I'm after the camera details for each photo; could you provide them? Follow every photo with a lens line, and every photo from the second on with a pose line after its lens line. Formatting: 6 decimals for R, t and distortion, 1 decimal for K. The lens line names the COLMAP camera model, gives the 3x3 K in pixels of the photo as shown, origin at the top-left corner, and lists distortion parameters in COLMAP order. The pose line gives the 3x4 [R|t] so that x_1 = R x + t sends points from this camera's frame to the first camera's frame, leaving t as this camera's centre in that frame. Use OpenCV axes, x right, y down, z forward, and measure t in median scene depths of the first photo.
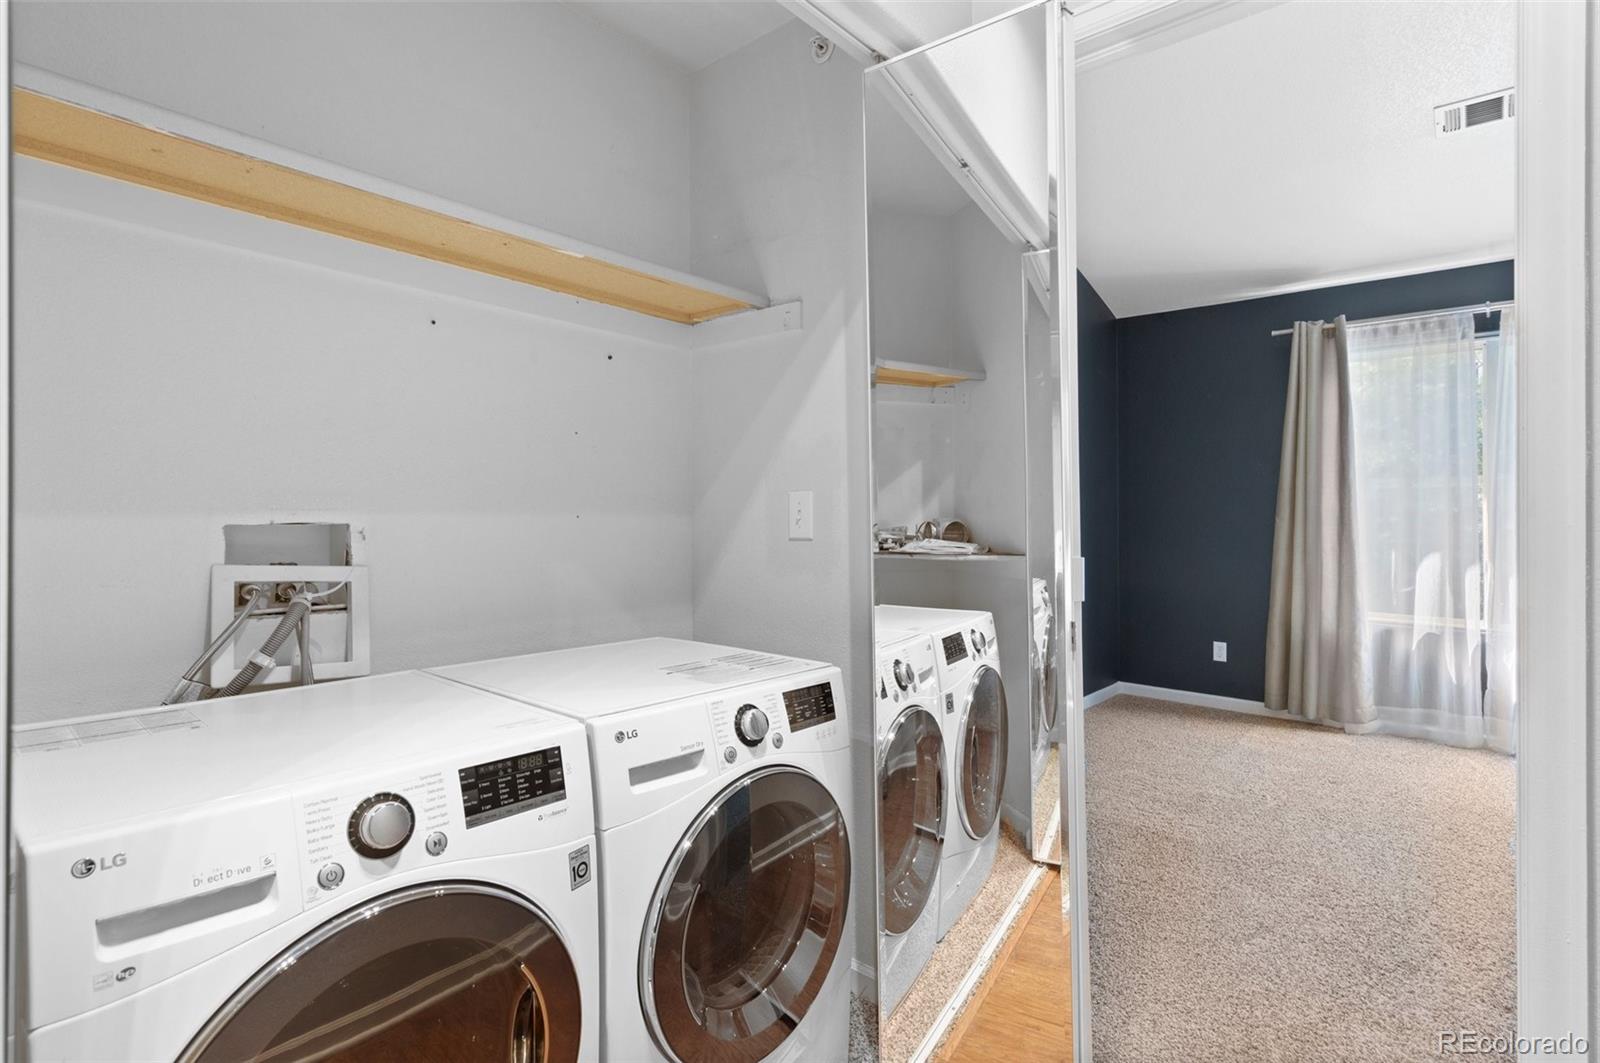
lens RADIAL K [[784.0, 0, 793.8], [0, 784.0, 519.9], [0, 0, 1]] dist [0.002350, -0.002117]
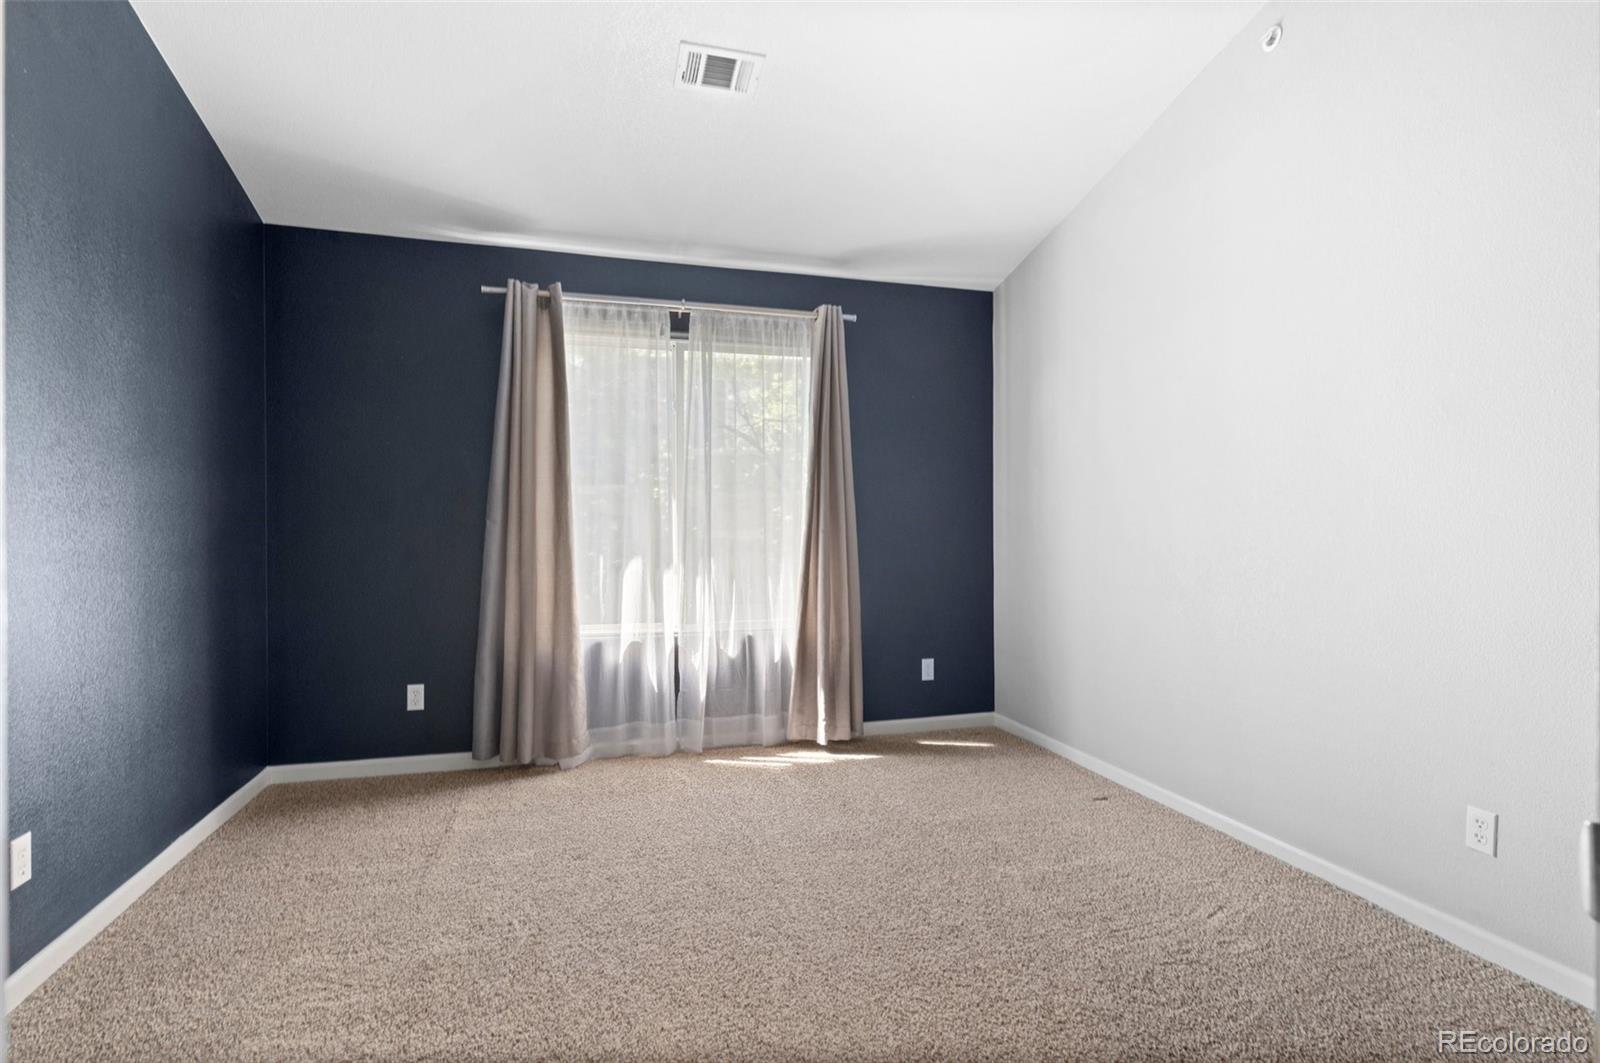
lens RADIAL K [[784.0, 0, 790.6], [0, 784.0, 514.4], [0, 0, 1]] dist [0.002350, -0.002117]
pose [[0.548272, 0.003389, 0.836293, 0.122372], [0.007216, 0.999935, -0.008783, 0.000698], [-0.836269, 0.010850, 0.548212, 0.319745]]
